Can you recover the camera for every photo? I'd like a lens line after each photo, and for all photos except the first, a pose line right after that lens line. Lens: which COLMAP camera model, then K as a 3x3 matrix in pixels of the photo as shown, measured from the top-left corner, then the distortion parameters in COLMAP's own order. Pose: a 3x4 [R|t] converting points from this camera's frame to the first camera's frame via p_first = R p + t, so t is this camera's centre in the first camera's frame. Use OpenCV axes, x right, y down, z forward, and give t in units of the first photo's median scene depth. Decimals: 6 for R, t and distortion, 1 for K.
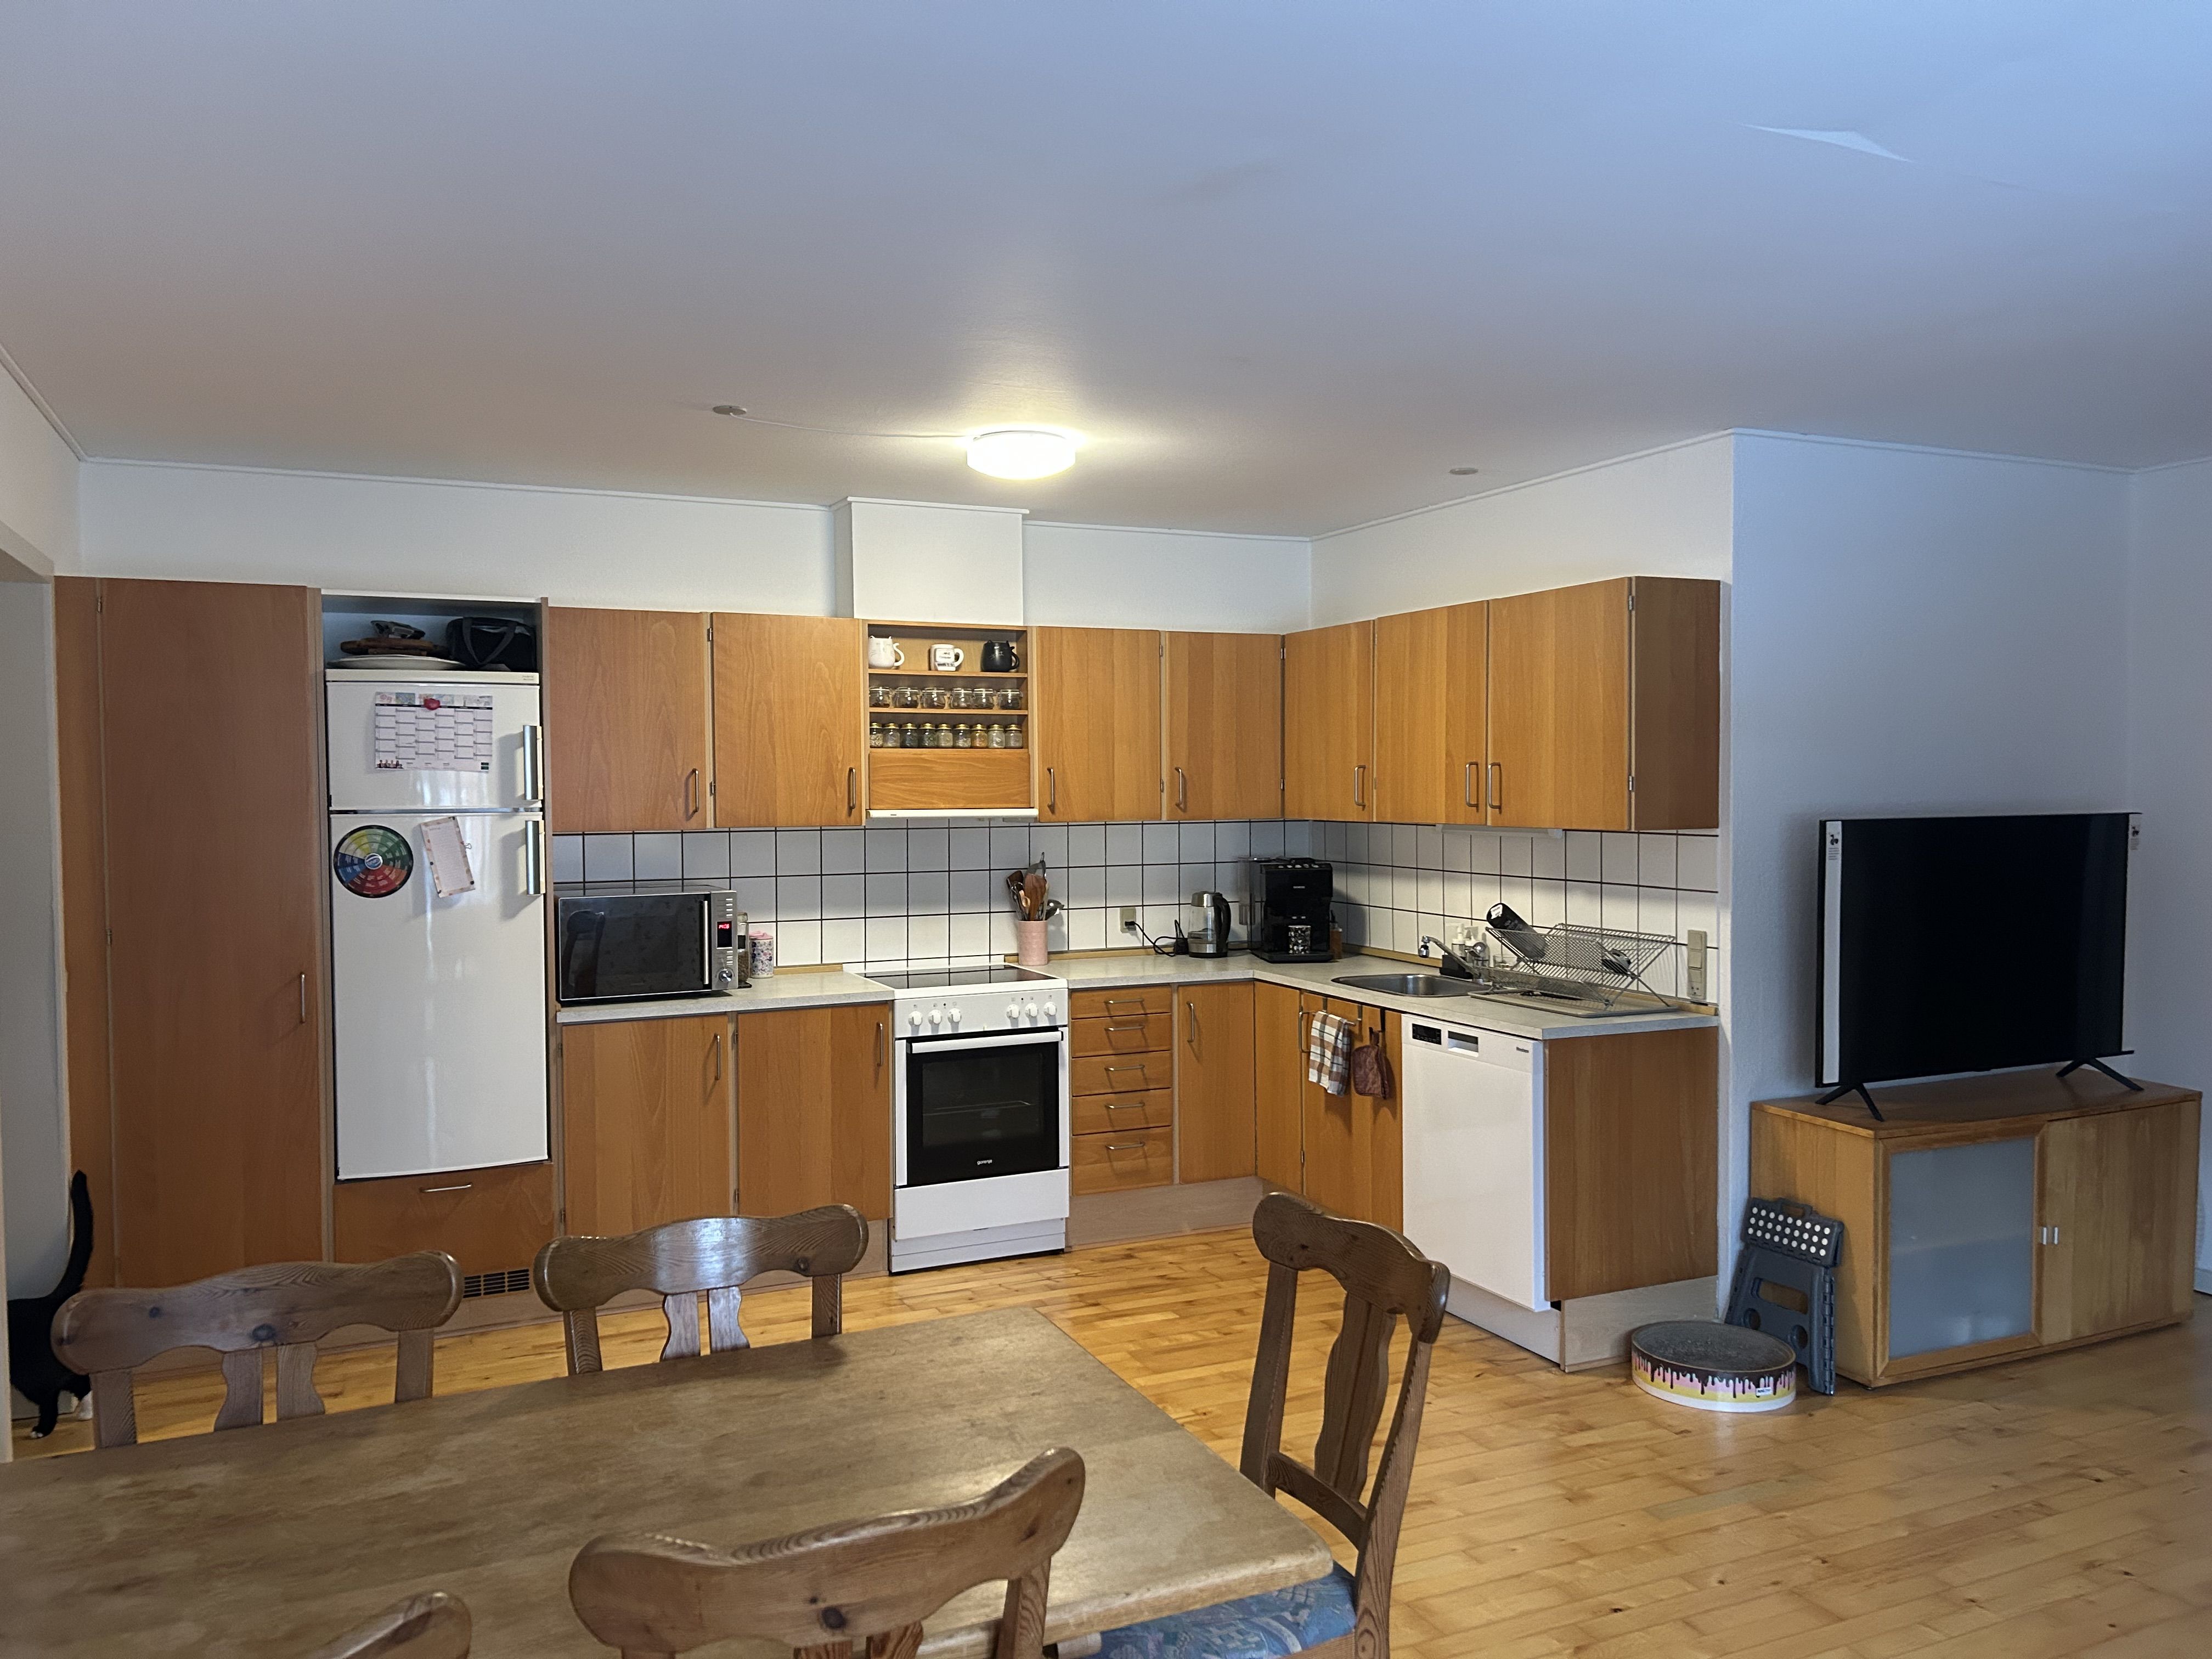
lens RADIAL K [[1655.0, 0, 1106.0], [0, 1655.0, 829.5], [0, 0, 1]] dist [0.070072, -0.076403]
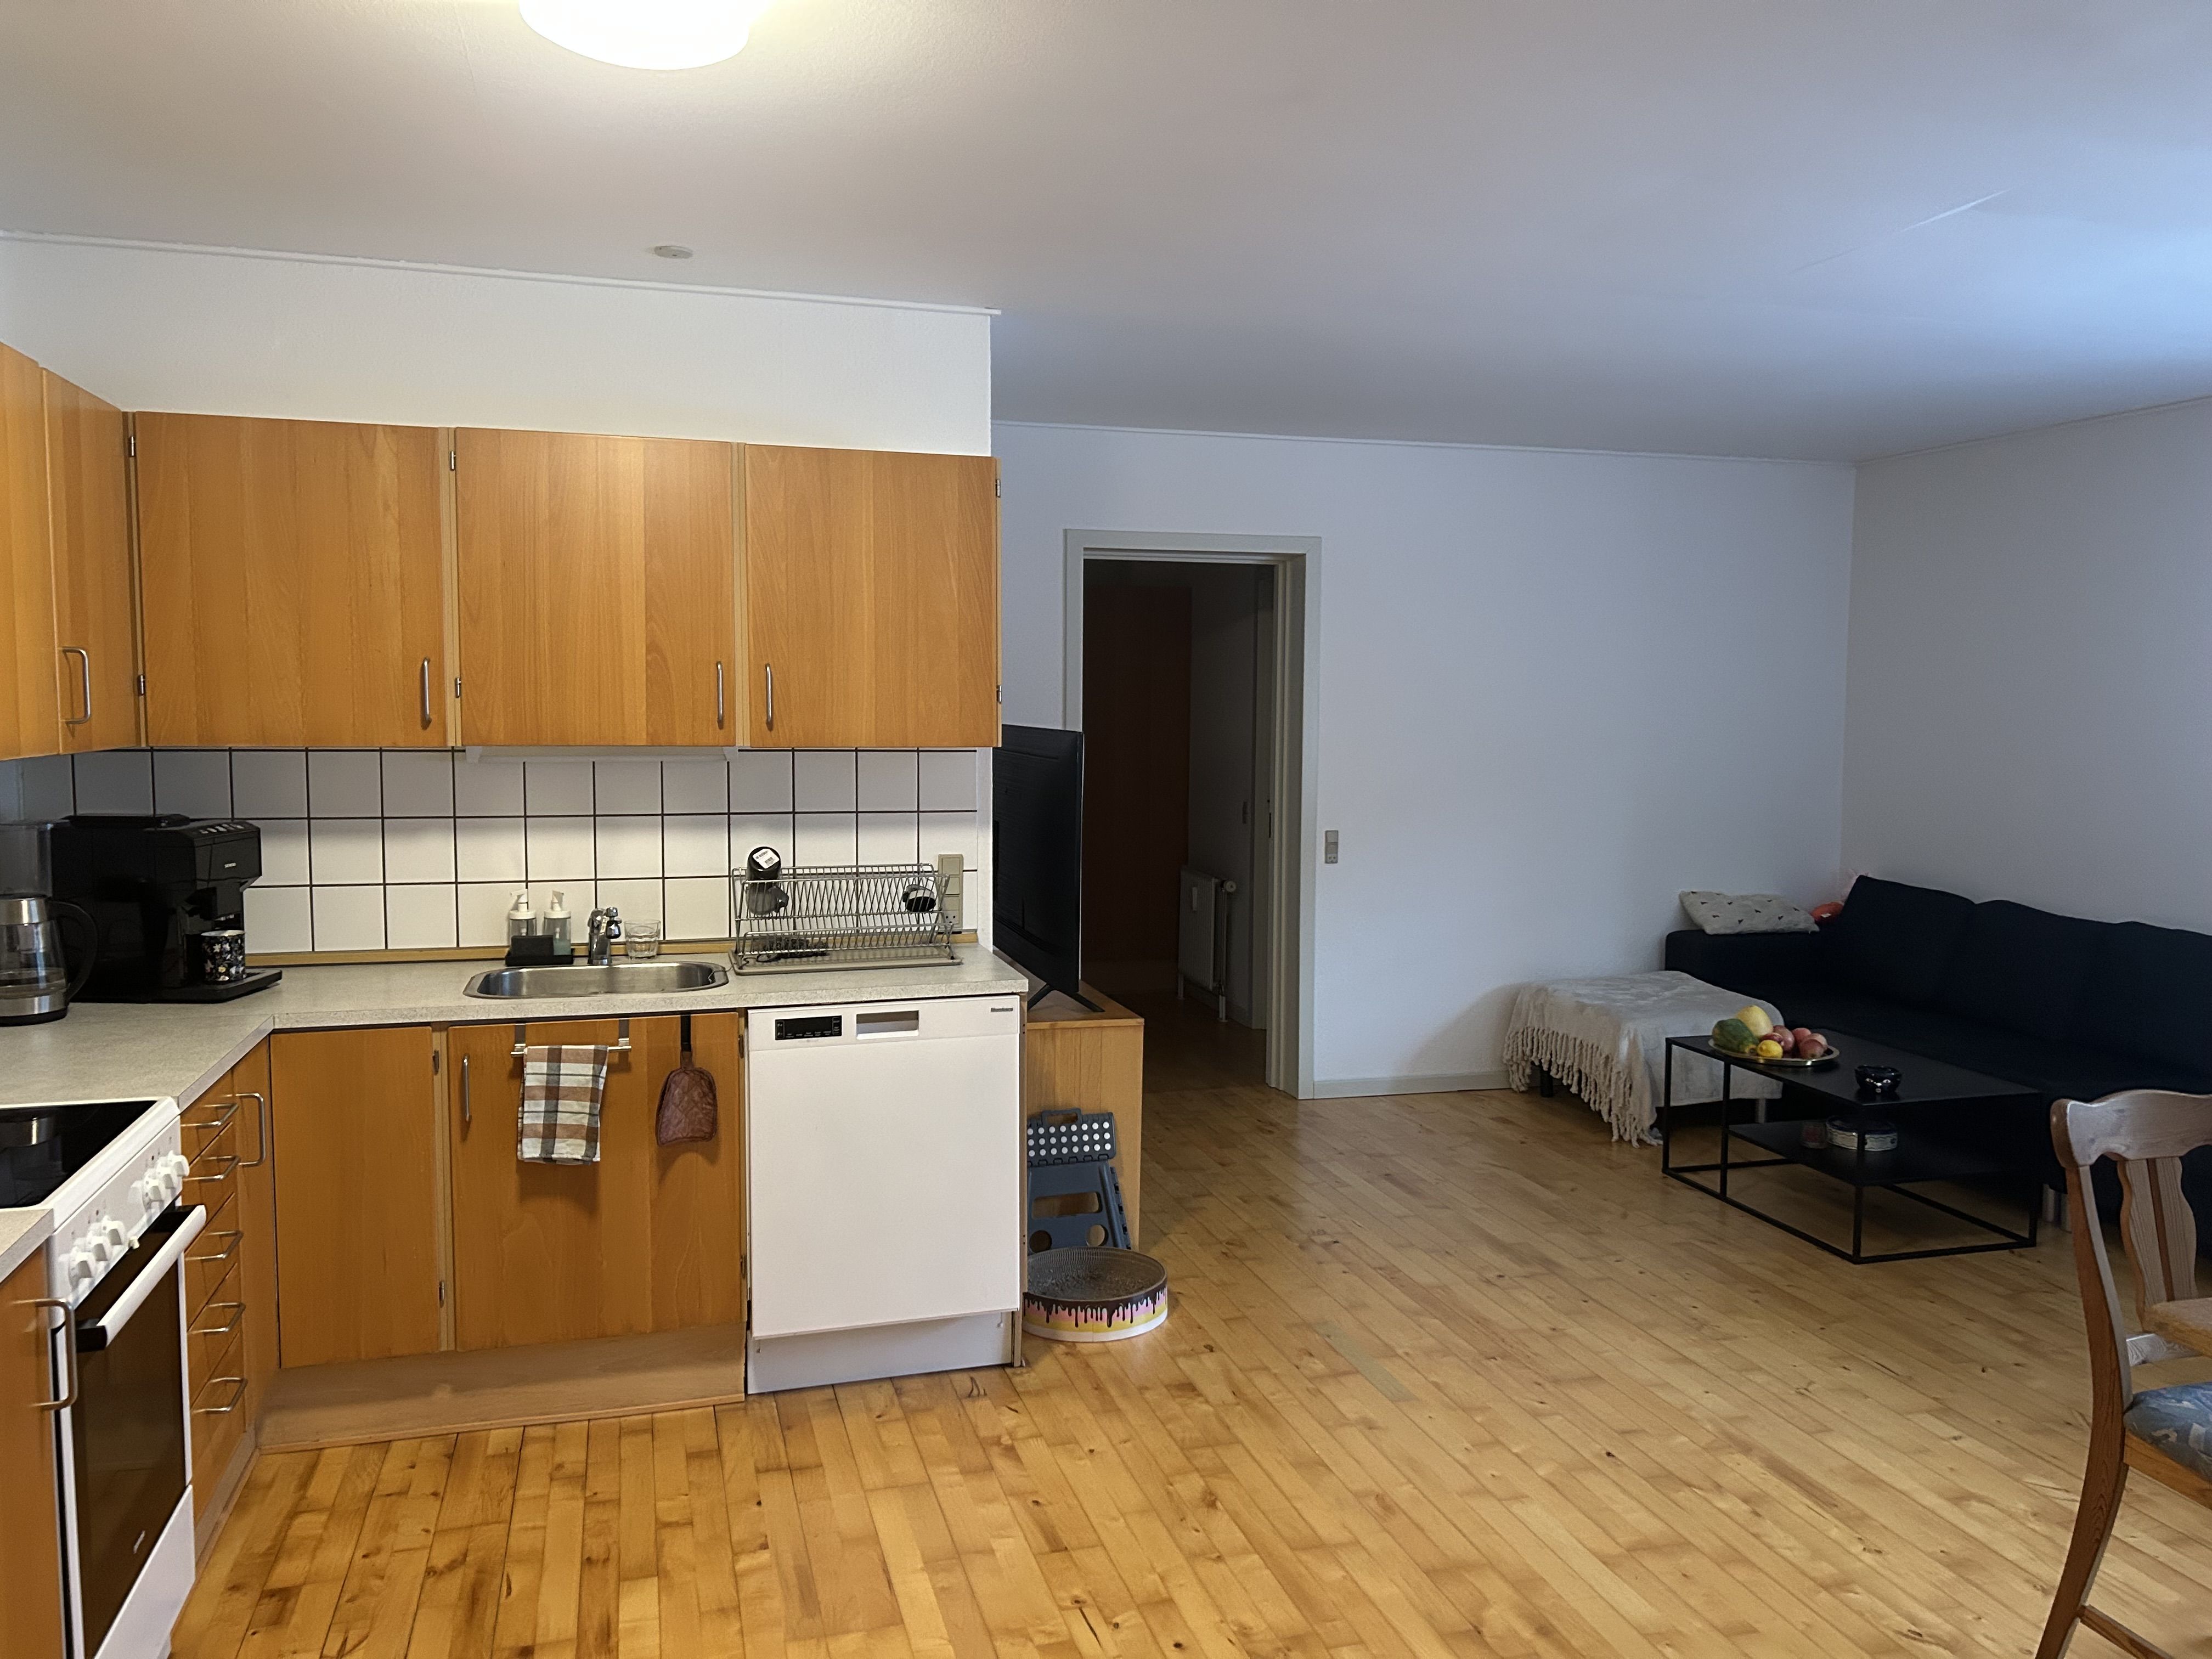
lens RADIAL K [[1675.5, 0, 1106.0], [0, 1675.5, 829.5], [0, 0, 1]] dist [0.130843, -0.203310]
pose [[0.148987, -0.074099, 0.986059, -0.539153], [0.023569, 0.997171, 0.071373, -0.016775], [-0.988558, 0.012607, 0.150312, 0.773888]]
